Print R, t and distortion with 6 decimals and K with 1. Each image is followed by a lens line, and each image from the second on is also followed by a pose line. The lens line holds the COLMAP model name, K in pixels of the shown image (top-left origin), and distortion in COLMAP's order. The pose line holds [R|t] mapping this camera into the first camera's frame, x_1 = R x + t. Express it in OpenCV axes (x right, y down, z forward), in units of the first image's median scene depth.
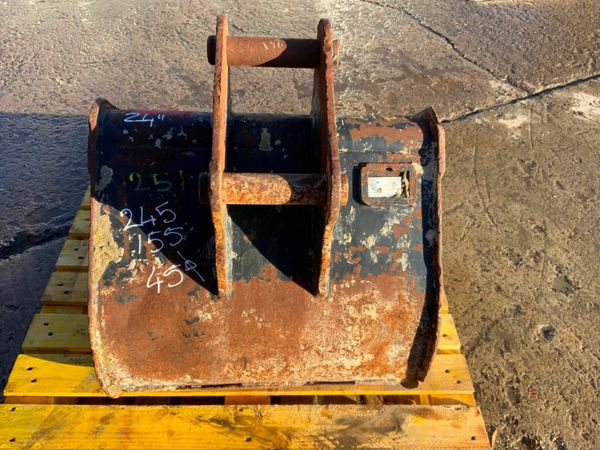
lens RADIAL K [[499.0, 0, 299.2], [0, 499.0, 222.1], [0, 0, 1]] dist [0.065109, -0.118463]
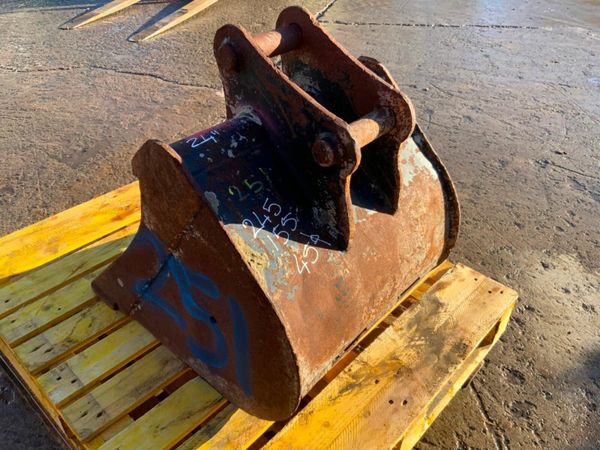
lens RADIAL K [[499.0, 0, 295.8], [0, 499.0, 221.0], [0, 0, 1]] dist [0.065109, -0.118463]
pose [[0.708297, -0.457080, 0.537953, -0.771166], [0.508209, 0.859085, 0.060800, -0.031103], [-0.489938, 0.230328, 0.840779, 0.096918]]
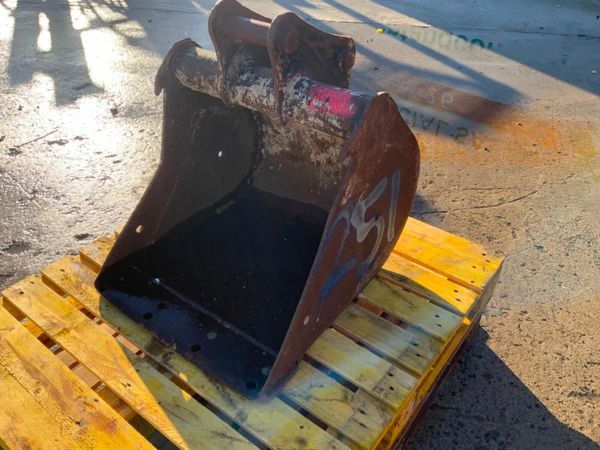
lens RADIAL K [[499.0, 0, 296.8], [0, 499.0, 224.1], [0, 0, 1]] dist [0.065109, -0.118463]
pose [[-0.761214, -0.441969, 0.474569, -0.935392], [0.402059, 0.252539, 0.880098, -1.266435], [-0.508824, 0.860748, -0.014538, 1.340145]]
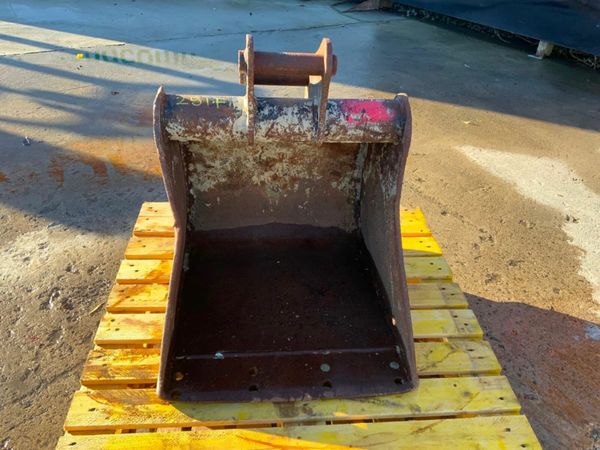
lens RADIAL K [[499.0, 0, 299.4], [0, 499.0, 224.6], [0, 0, 1]] dist [0.065109, -0.118463]
pose [[-0.991985, -0.078826, -0.098756, 0.016451], [-0.113233, 0.207704, 0.971616, -1.472744], [-0.056076, 0.975011, -0.214965, 1.627242]]
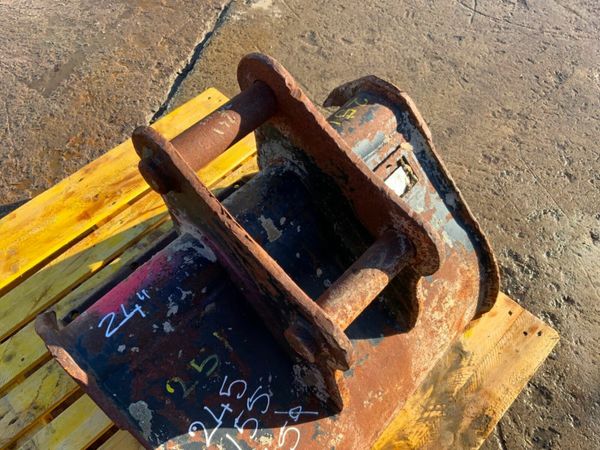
lens RADIAL K [[499.0, 0, 296.5], [0, 499.0, 221.7], [0, 0, 1]] dist [0.065109, -0.118463]
pose [[0.725090, -0.607868, 0.323637, -0.276788], [0.526266, 0.792222, 0.308916, -0.382330], [-0.444173, -0.053673, 0.894332, 0.282246]]
